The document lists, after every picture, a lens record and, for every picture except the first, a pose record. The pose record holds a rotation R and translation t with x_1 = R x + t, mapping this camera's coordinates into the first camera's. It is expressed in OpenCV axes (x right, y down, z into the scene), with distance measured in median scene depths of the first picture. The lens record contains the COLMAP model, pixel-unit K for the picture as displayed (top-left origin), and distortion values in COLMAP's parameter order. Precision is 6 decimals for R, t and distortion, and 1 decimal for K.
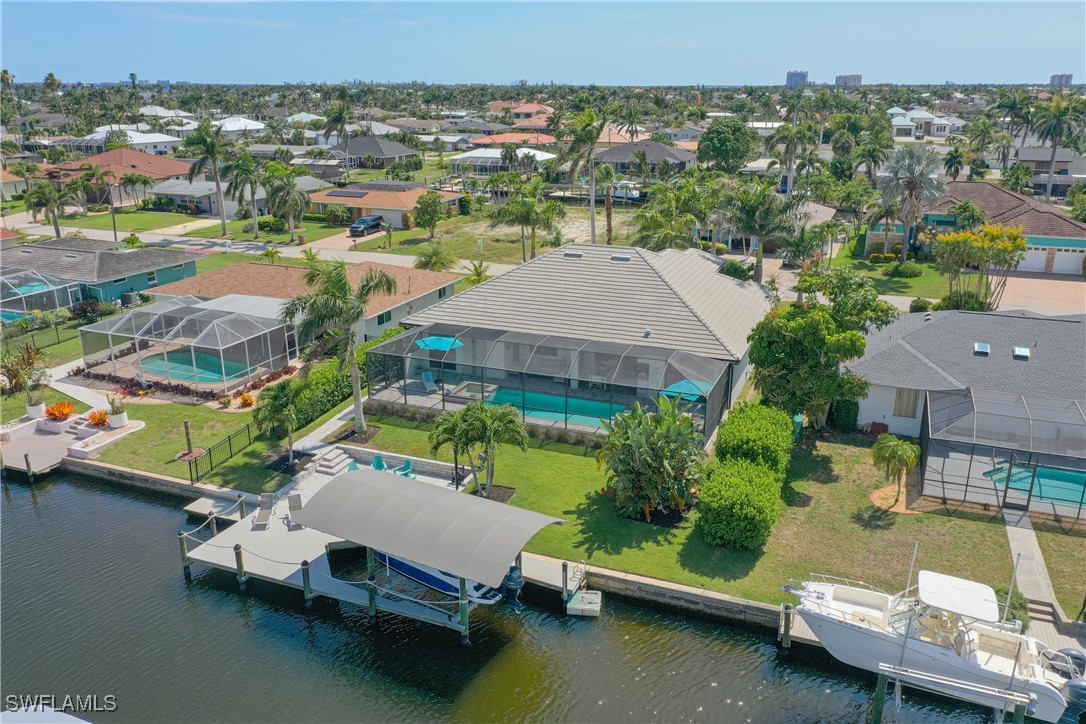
lens RADIAL K [[865.2, 0, 545.2], [0, 865.2, 359.6], [0, 0, 1]] dist [-0.009670, 0.004806]
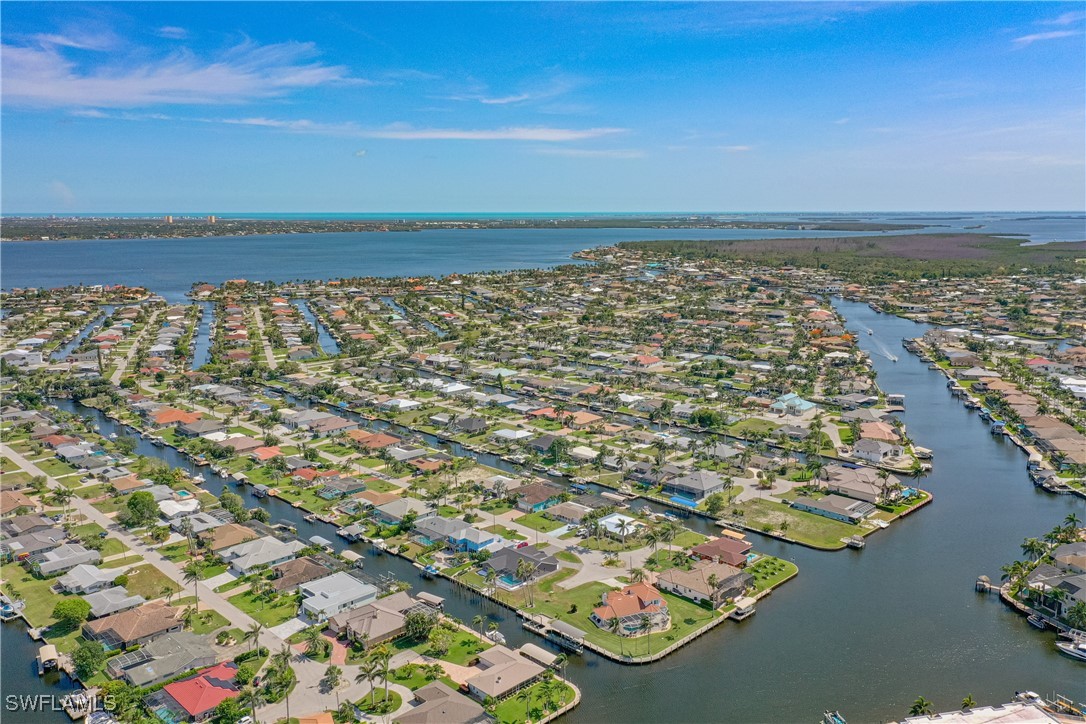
lens RADIAL K [[865.2, 0, 544.0], [0, 865.2, 366.2], [0, 0, 1]] dist [-0.009670, 0.004806]
pose [[0.915717, 0.060195, -0.397290, 4.431876], [-0.112529, 0.987570, -0.109737, -0.653575], [0.385747, 0.145195, 0.911108, -5.839174]]
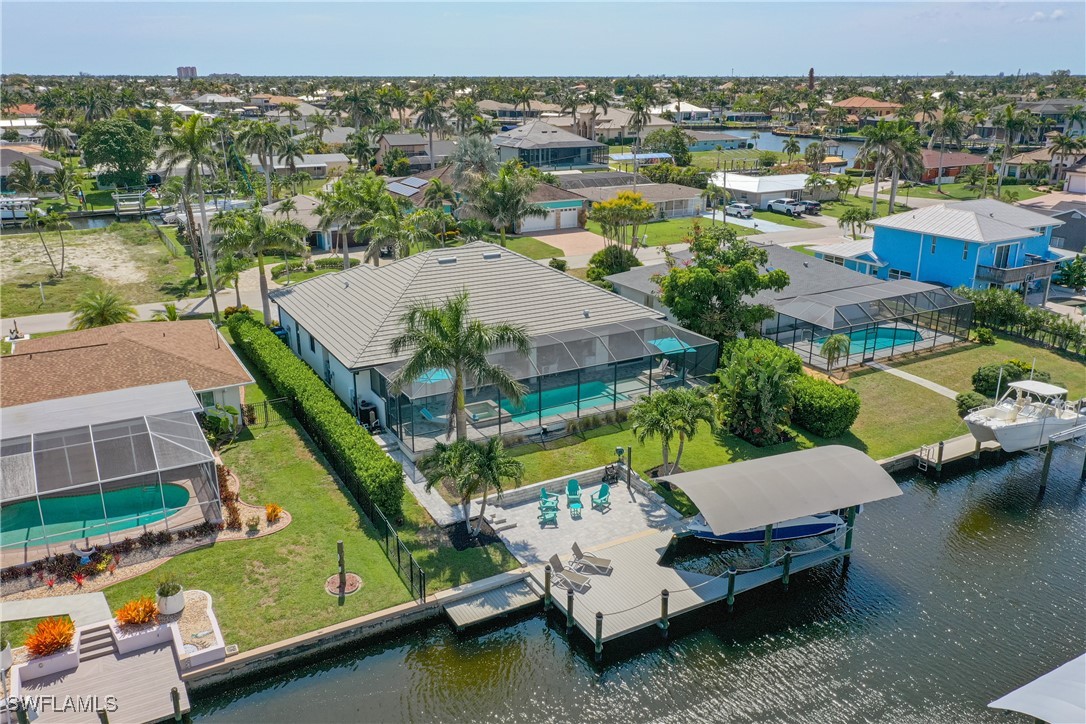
lens RADIAL K [[865.2, 0, 543.9], [0, 865.2, 364.1], [0, 0, 1]] dist [-0.009670, 0.004806]
pose [[0.620300, -0.249431, 0.743648, -0.822174], [0.236883, 0.963392, 0.125545, -0.131403], [-0.747740, 0.098282, 0.656678, 0.349261]]
